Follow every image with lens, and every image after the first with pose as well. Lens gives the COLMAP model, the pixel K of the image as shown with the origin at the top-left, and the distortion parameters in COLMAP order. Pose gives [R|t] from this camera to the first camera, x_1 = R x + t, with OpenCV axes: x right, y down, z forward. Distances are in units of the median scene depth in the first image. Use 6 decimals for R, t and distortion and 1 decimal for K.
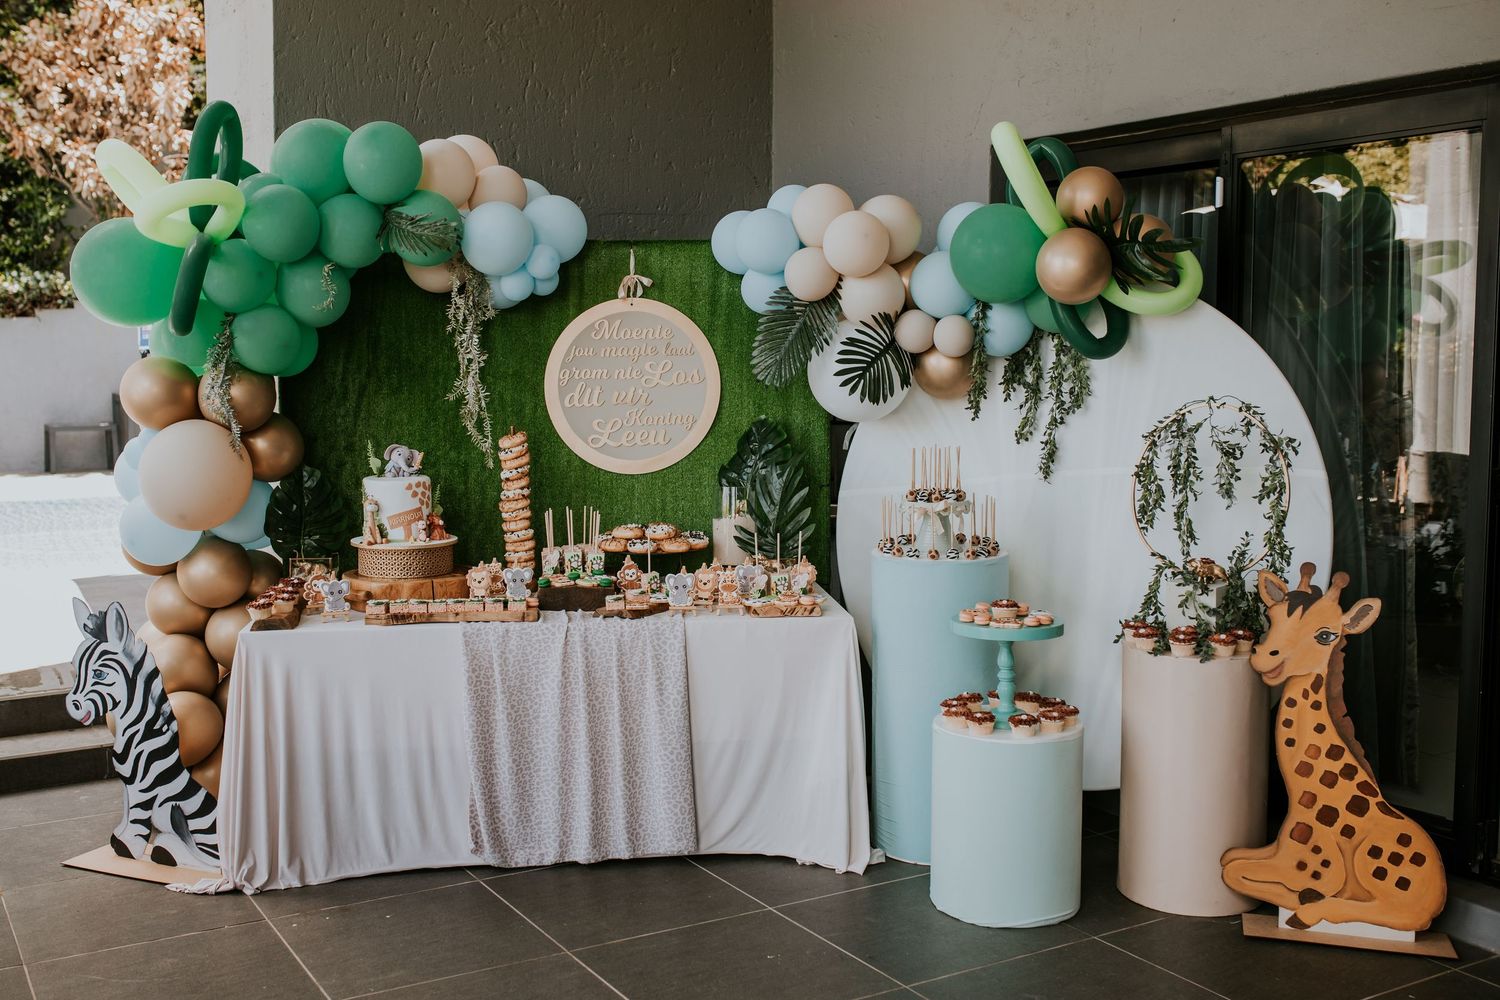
lens RADIAL K [[1812.8, 0, 750.3], [0, 1812.8, 499.4], [0, 0, 1]] dist [-0.078804, 0.000000]
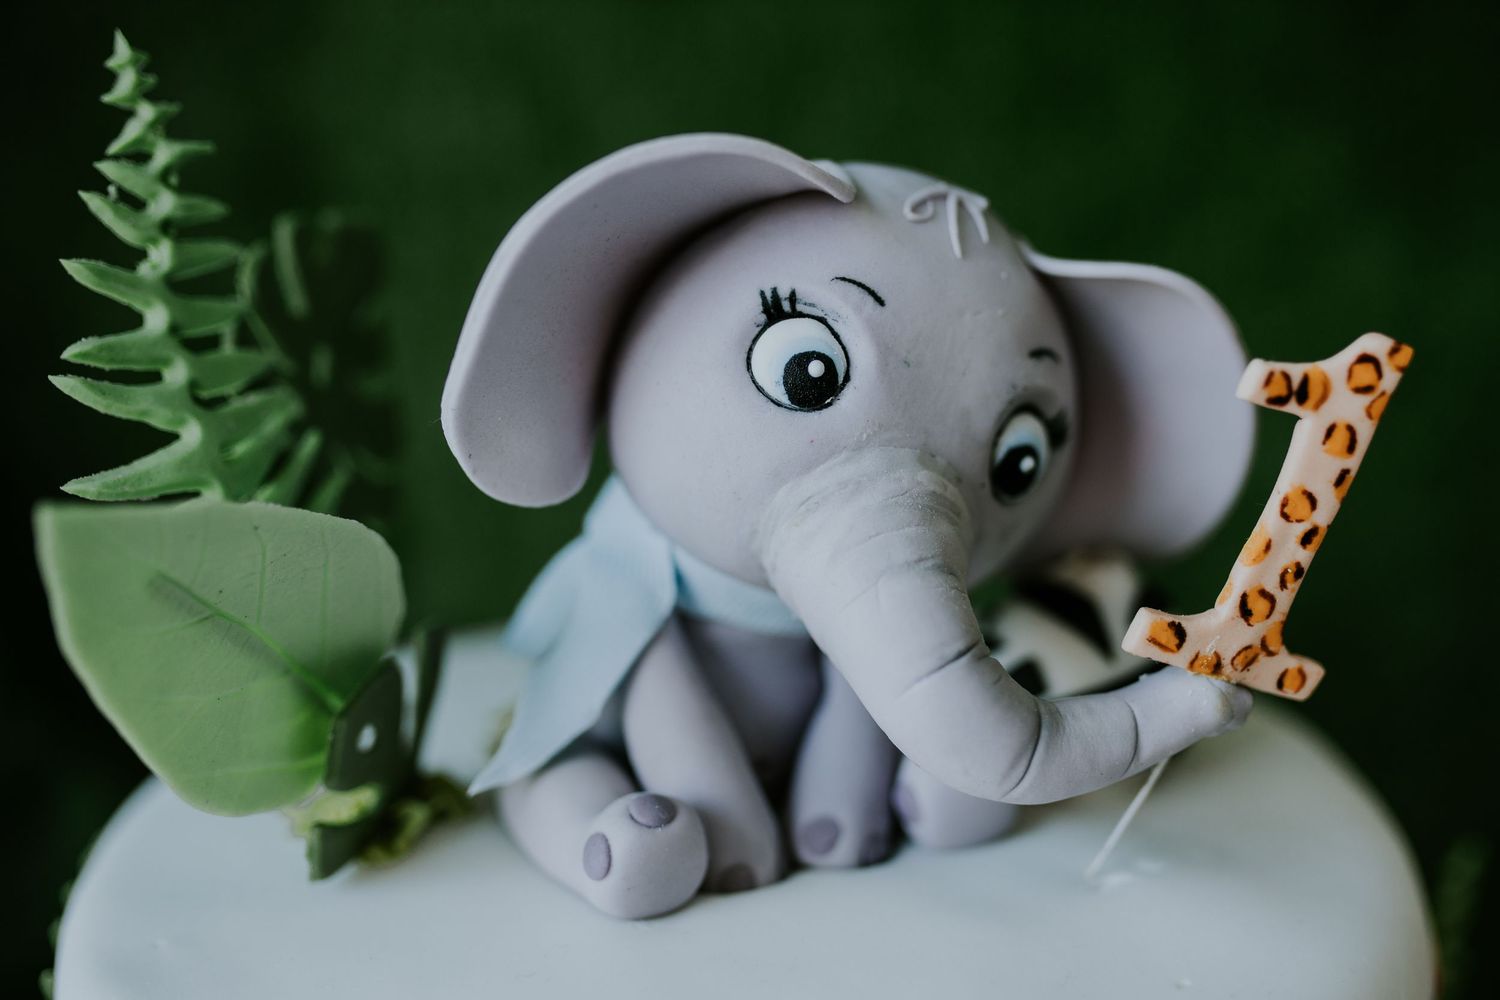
lens RADIAL K [[1812.8, 0, 745.8], [0, 1812.8, 507.7], [0, 0, 1]] dist [-0.078804, 0.000000]
pose [[0.983942, 0.034134, -0.175192, -0.187968], [-0.004738, 0.986192, 0.165535, -0.029041], [0.178423, -0.162047, 0.970518, 0.958573]]
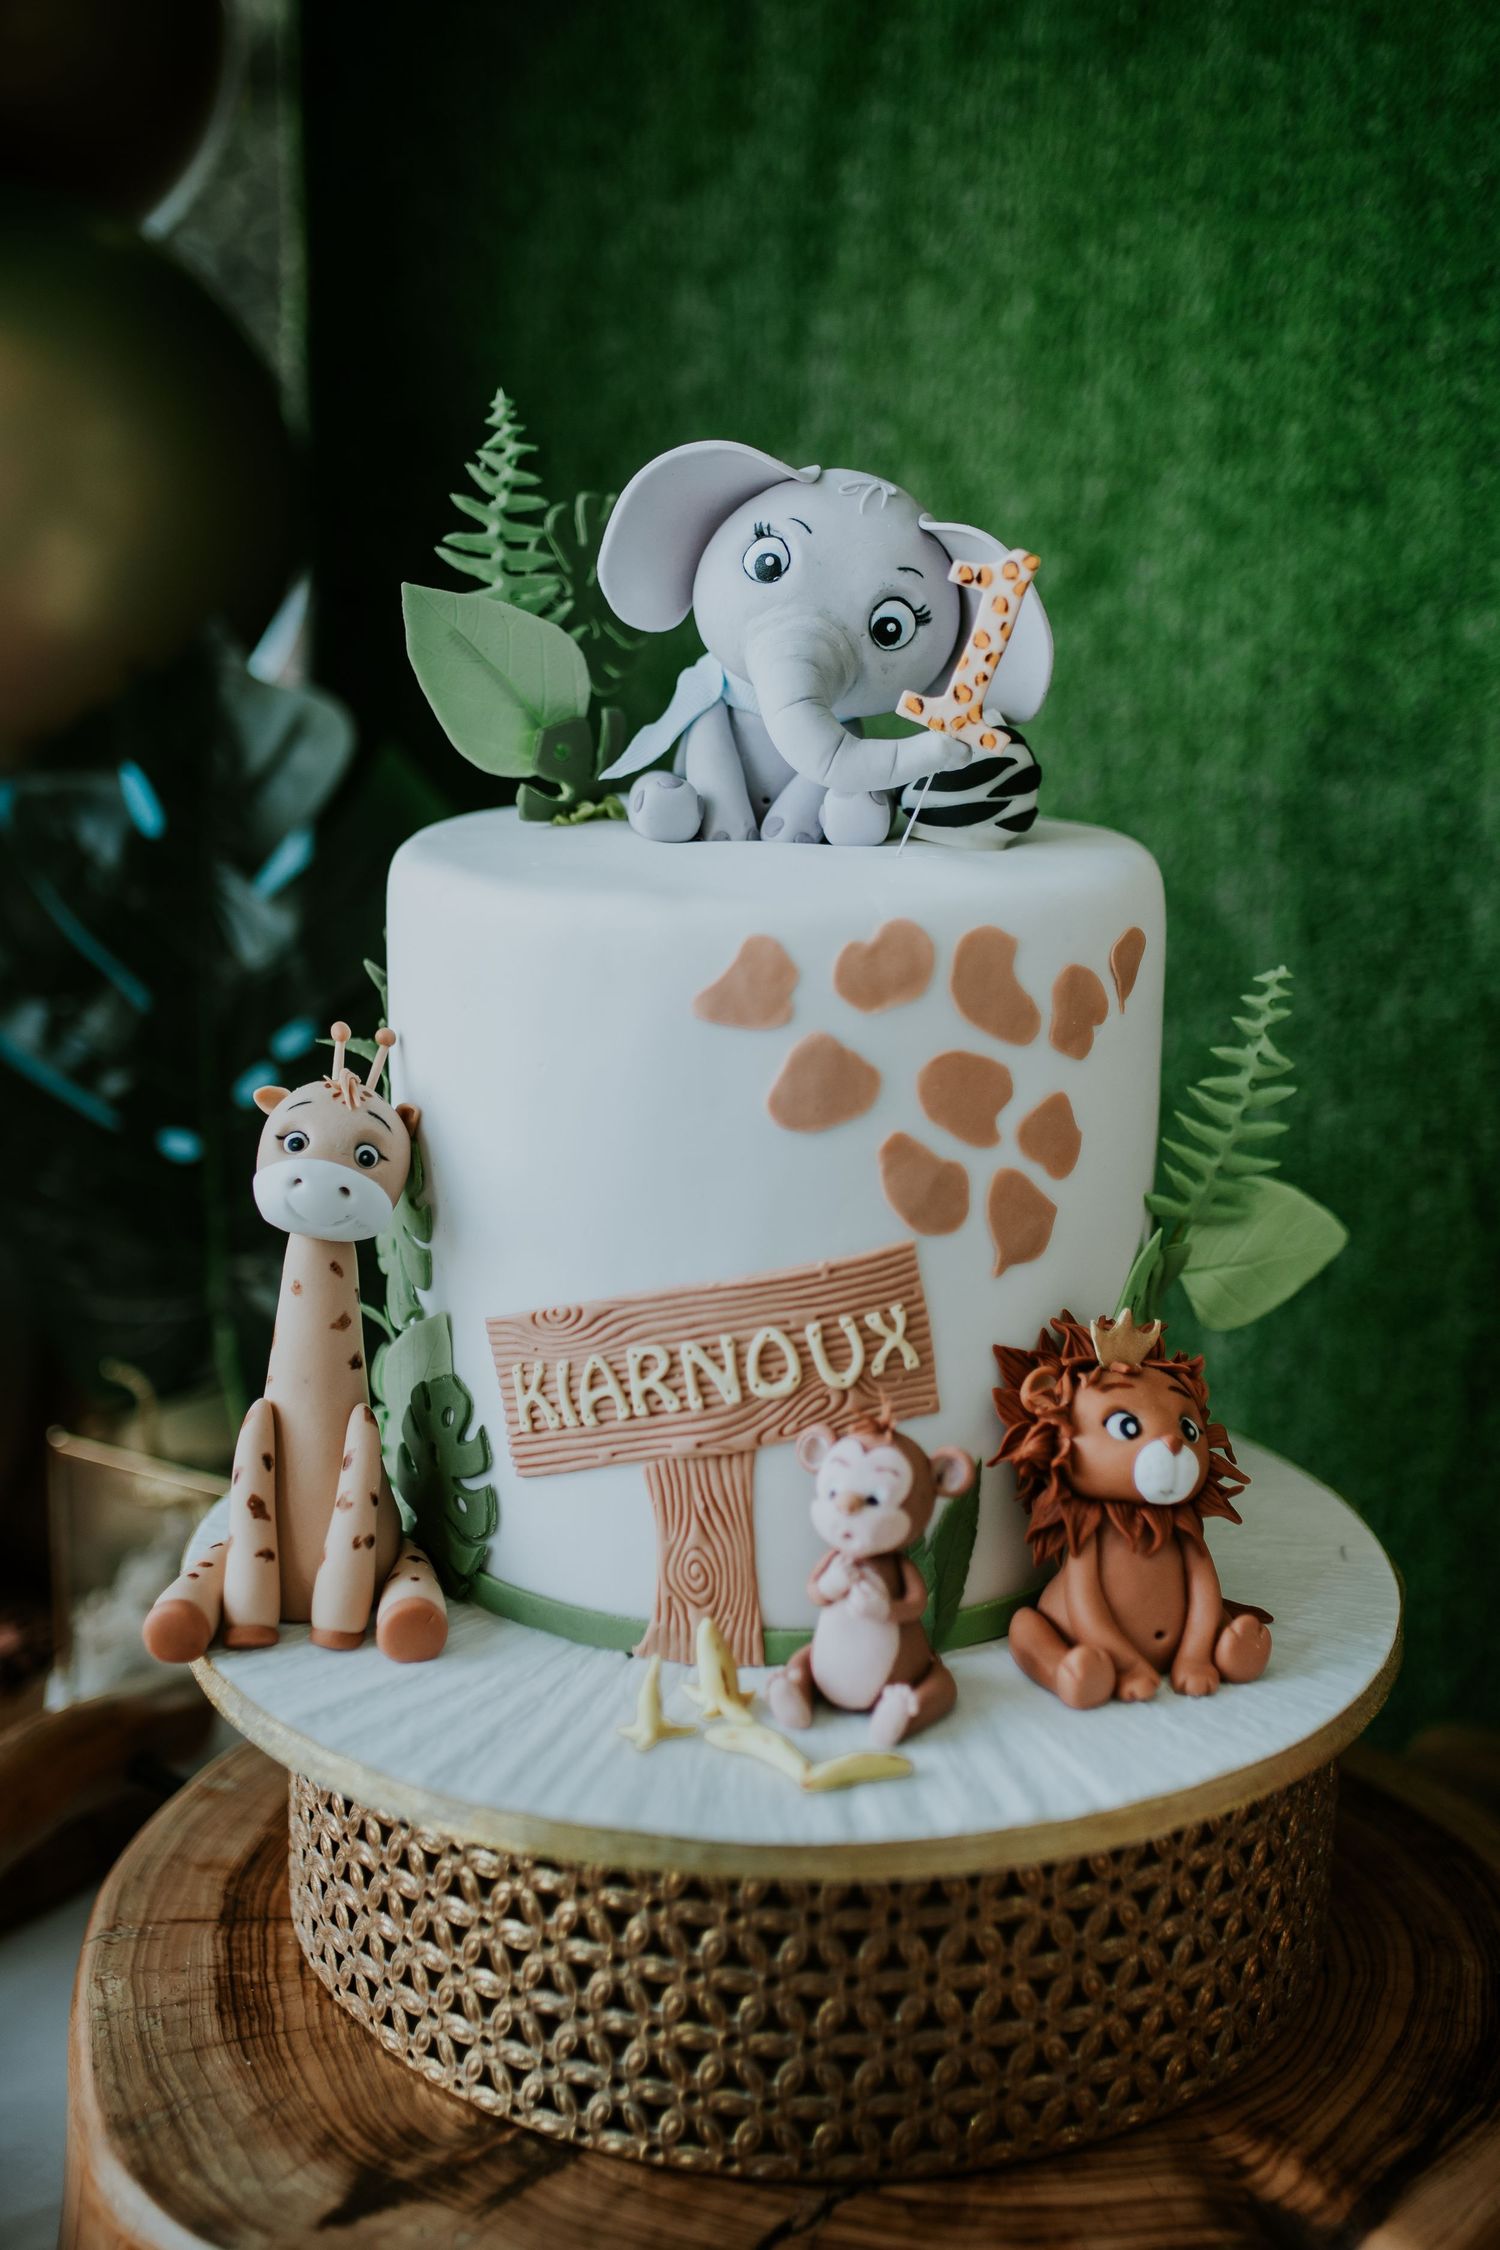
lens RADIAL K [[2719.2, 0, 751.3], [0, 2719.2, 1120.3], [0, 0, 1]] dist [-0.078804, 0.000000]
pose [[0.807579, 0.149153, -0.570587, -0.120466], [-0.078585, 0.986079, 0.146538, -0.018260], [0.584500, -0.073501, 0.808058, 0.897891]]
